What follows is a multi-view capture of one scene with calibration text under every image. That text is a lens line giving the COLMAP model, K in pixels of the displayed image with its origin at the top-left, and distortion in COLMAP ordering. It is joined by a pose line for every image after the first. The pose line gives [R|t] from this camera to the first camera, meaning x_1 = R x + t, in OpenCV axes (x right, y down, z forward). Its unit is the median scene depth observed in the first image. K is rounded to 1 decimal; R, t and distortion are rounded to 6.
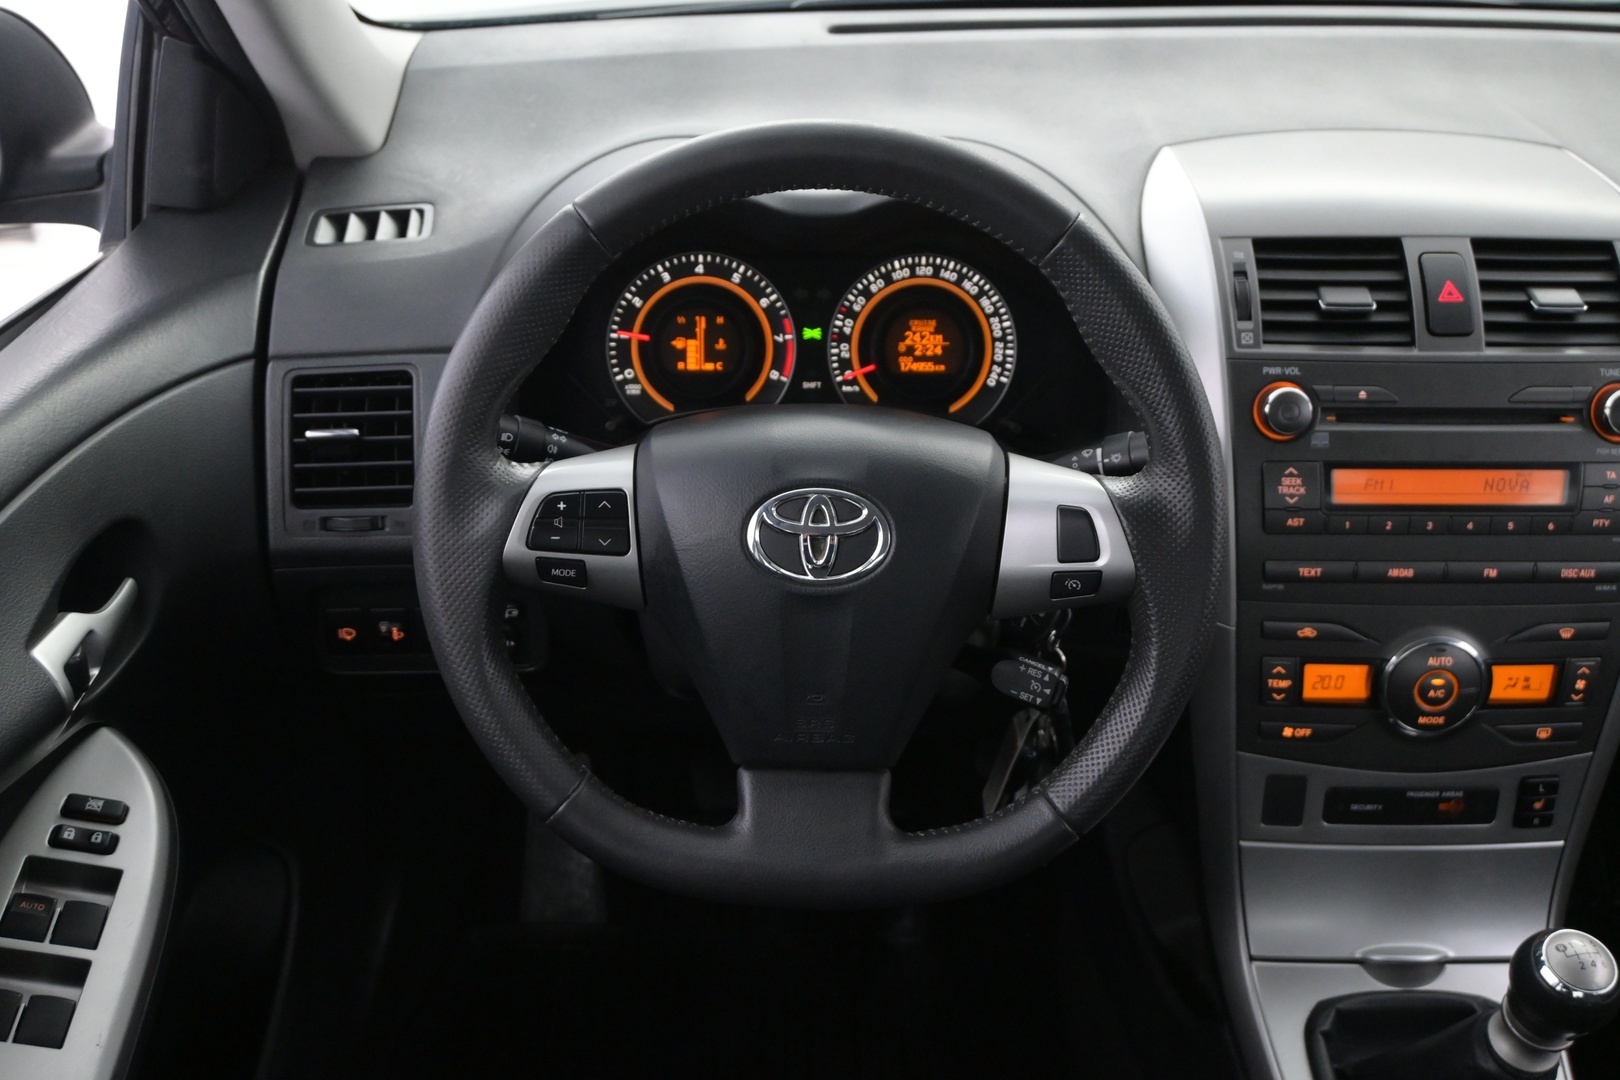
lens RADIAL K [[1703.0, 0, 805.6], [0, 1703.0, 530.8], [0, 0, 1]] dist [-0.001783, 0.000000]
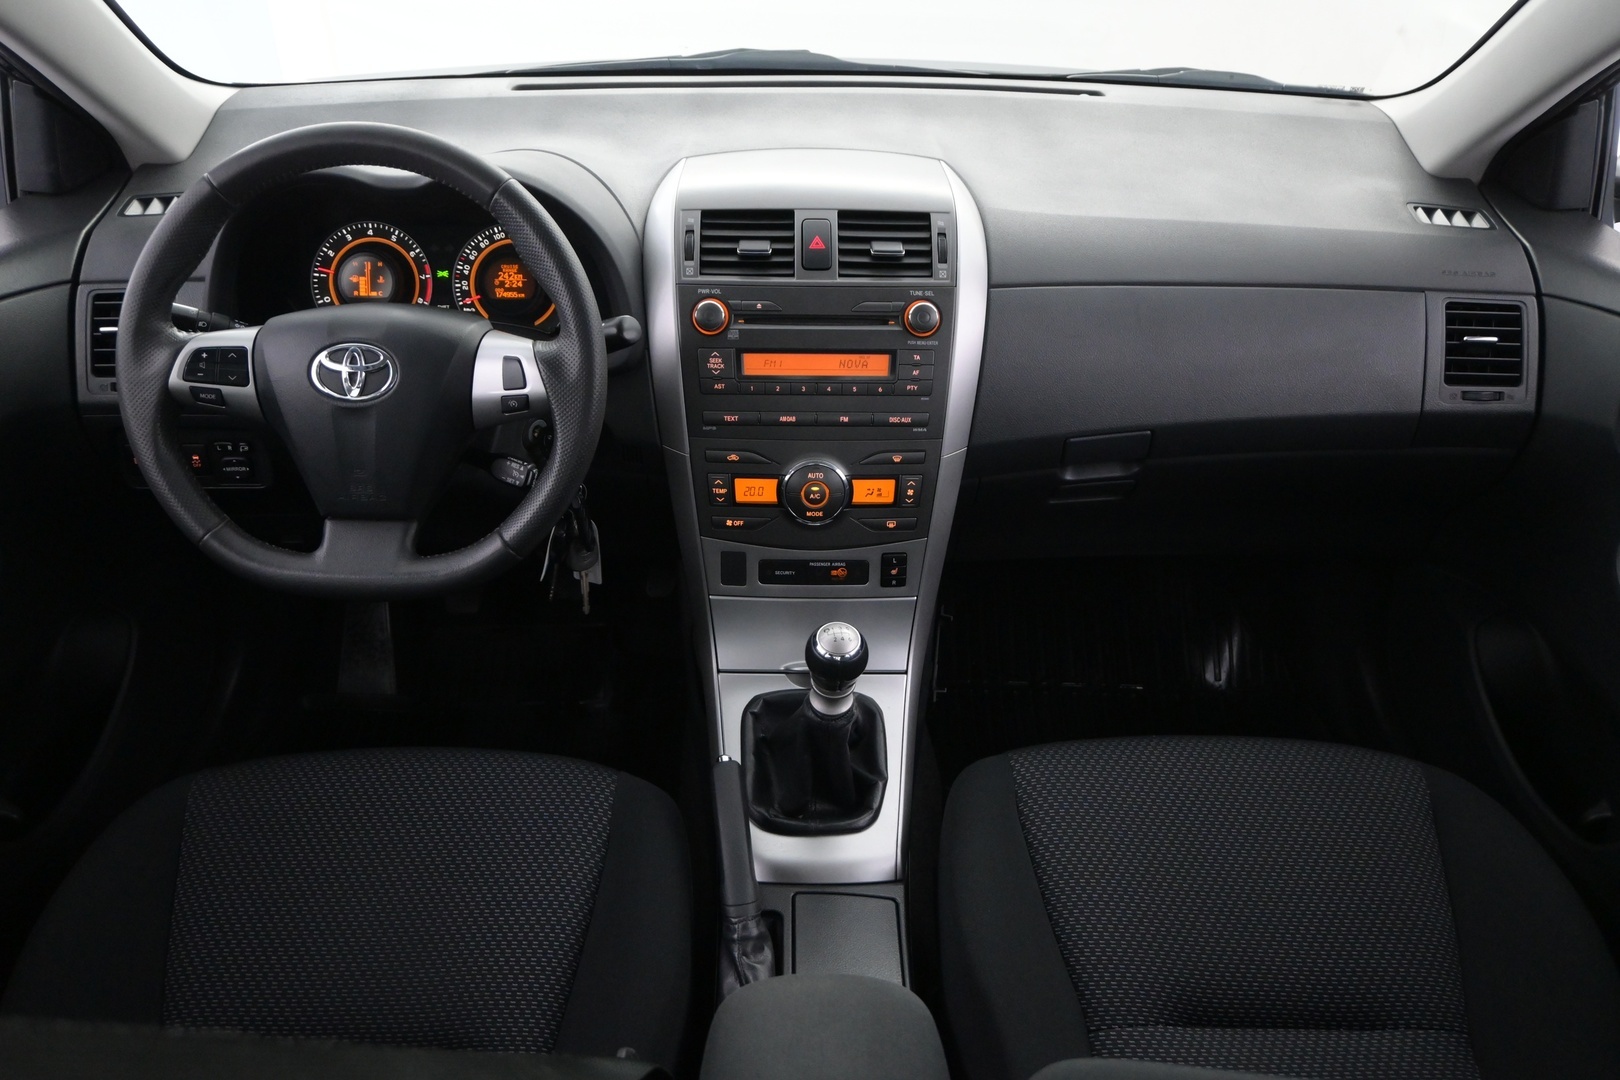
lens RADIAL K [[1336.1, 0, 818.4], [0, 1336.1, 539.1], [0, 0, 1]] dist [-0.004664, 0.016207]
pose [[0.999995, 0.002901, 0.001178, 0.375686], [-0.002914, 0.999933, 0.011222, 0.122540], [-0.001146, -0.011225, 0.999936, -0.253364]]
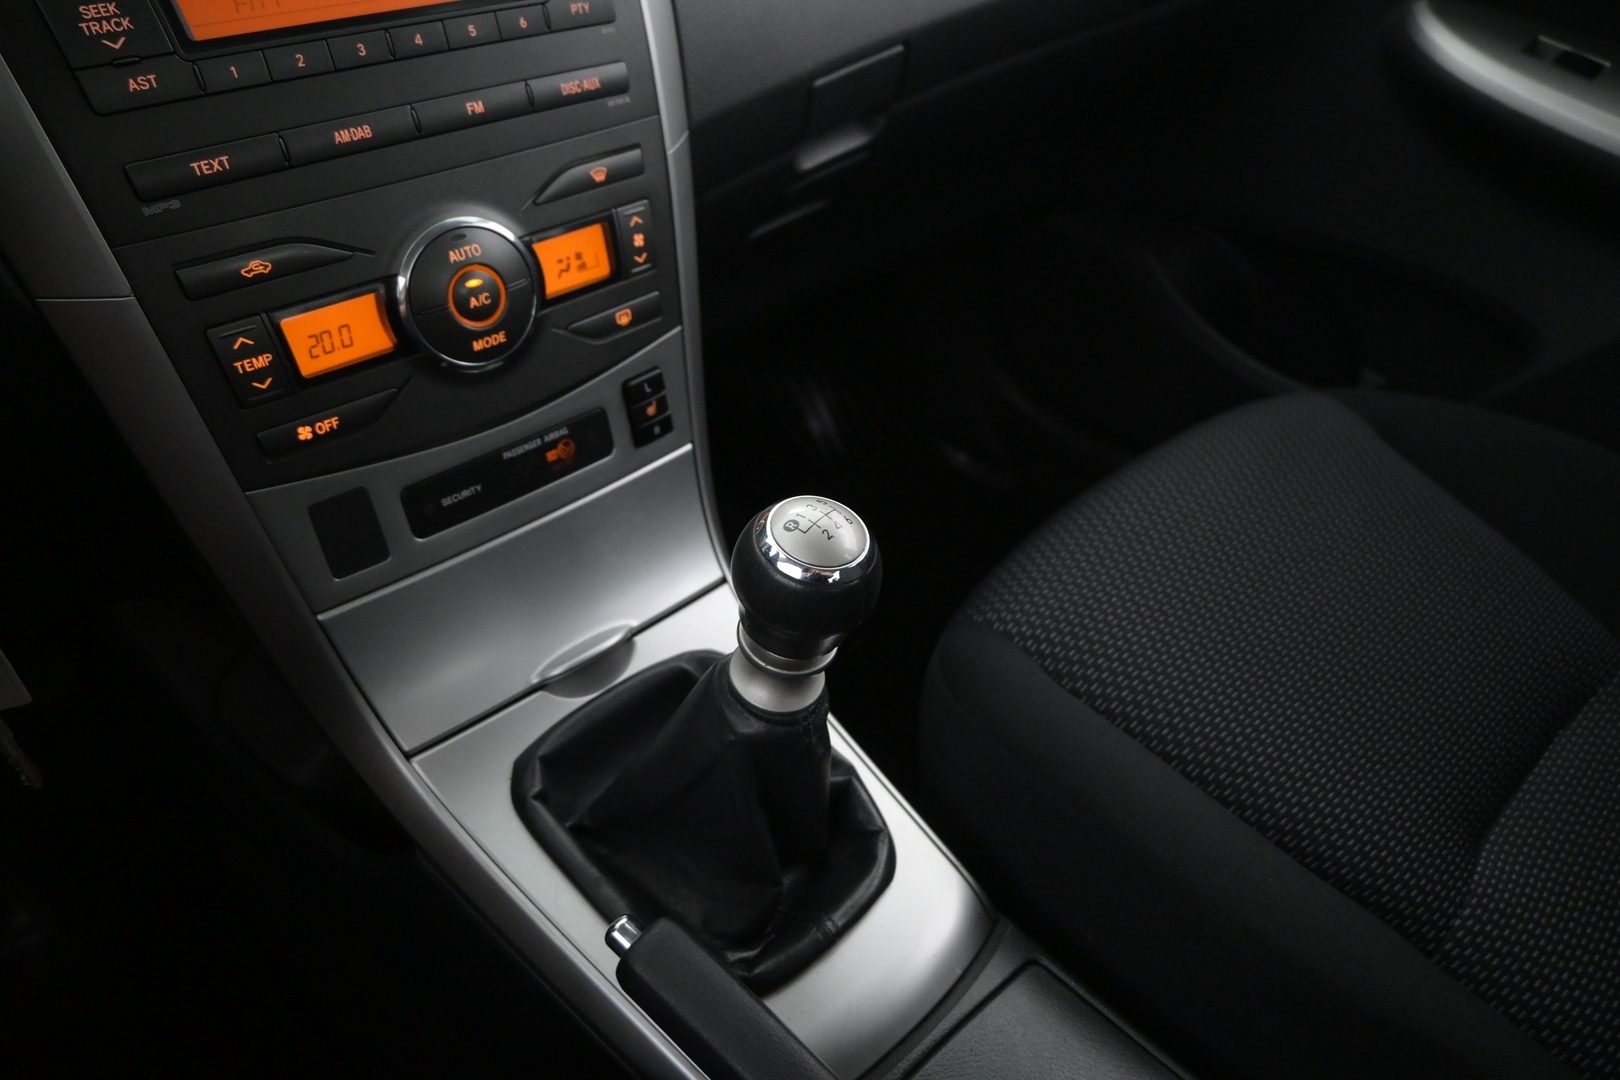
lens RADIAL K [[1114.7, 0, 809.2], [0, 1114.7, 537.2], [0, 0, 1]] dist [0.001186, 0.001289]
pose [[0.730458, -0.412861, 0.544037, 0.179291], [0.356601, 0.909944, 0.211748, 0.136943], [-0.582466, 0.039331, 0.811903, 0.552334]]
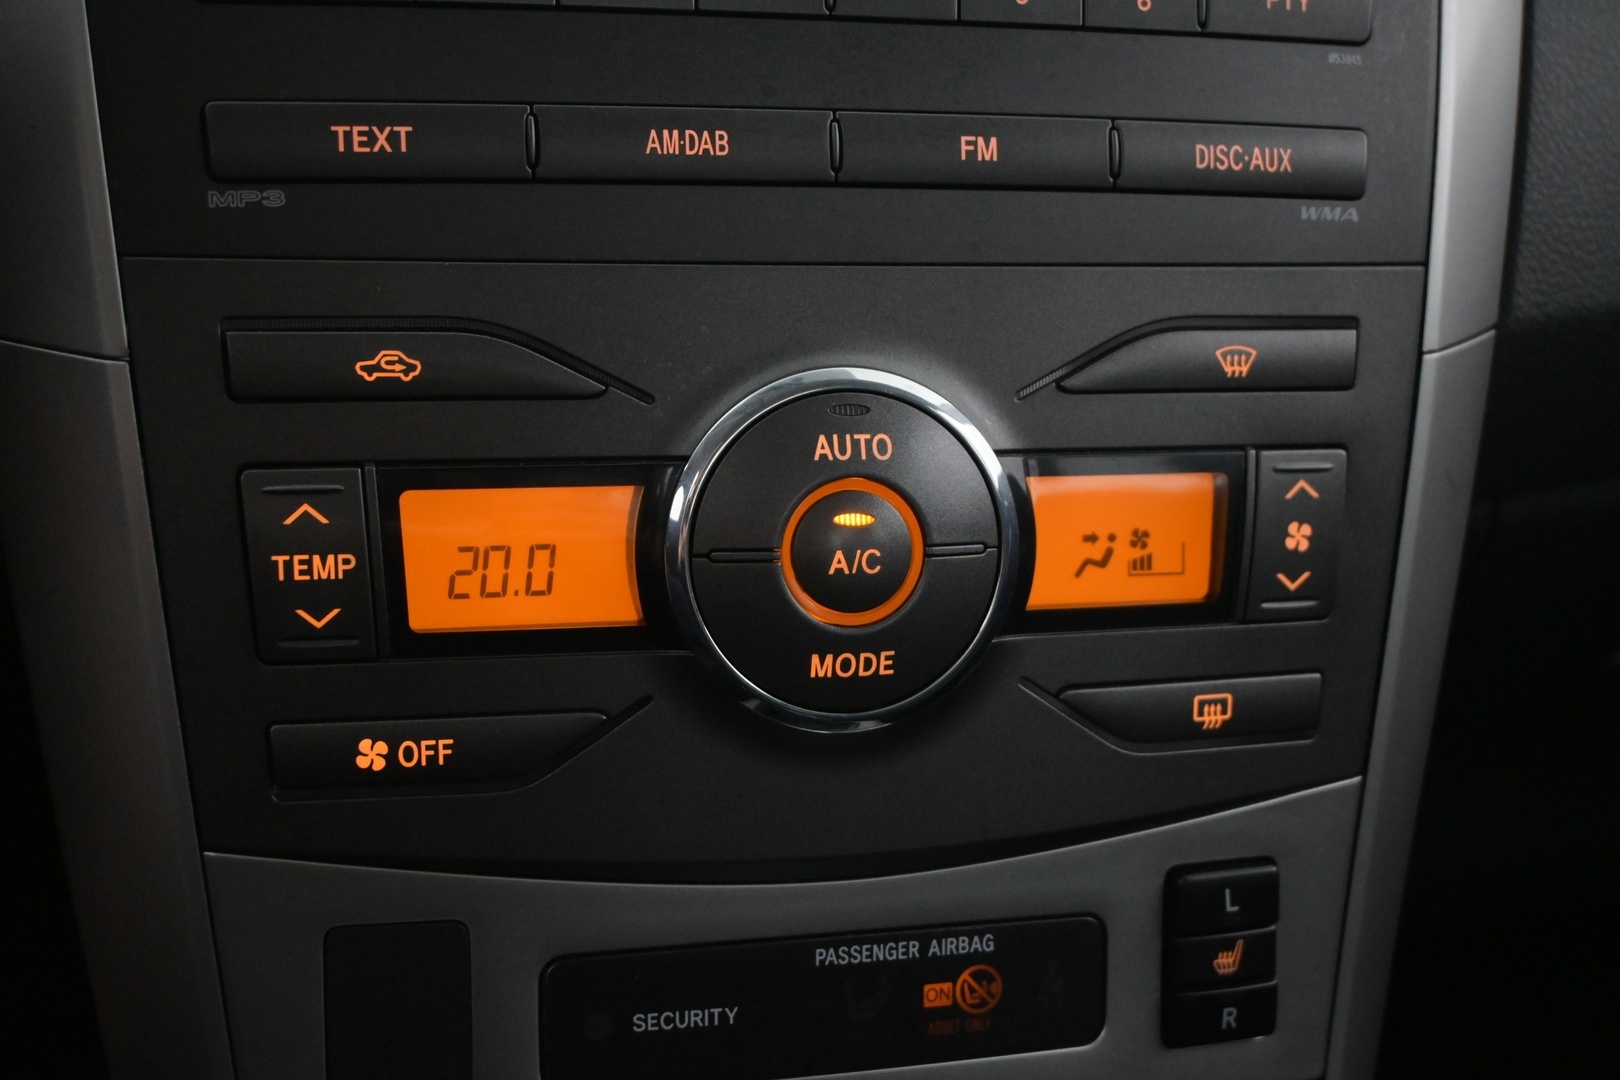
lens RADIAL K [[2066.8, 0, 816.9], [0, 2066.8, 545.8], [0, 0, 1]] dist [0.002663, 0.000000]
pose [[0.967954, -0.037250, 0.248350, 0.278916], [0.093545, 0.971249, -0.218918, 0.170950], [-0.233055, 0.235135, 0.943609, 0.672823]]
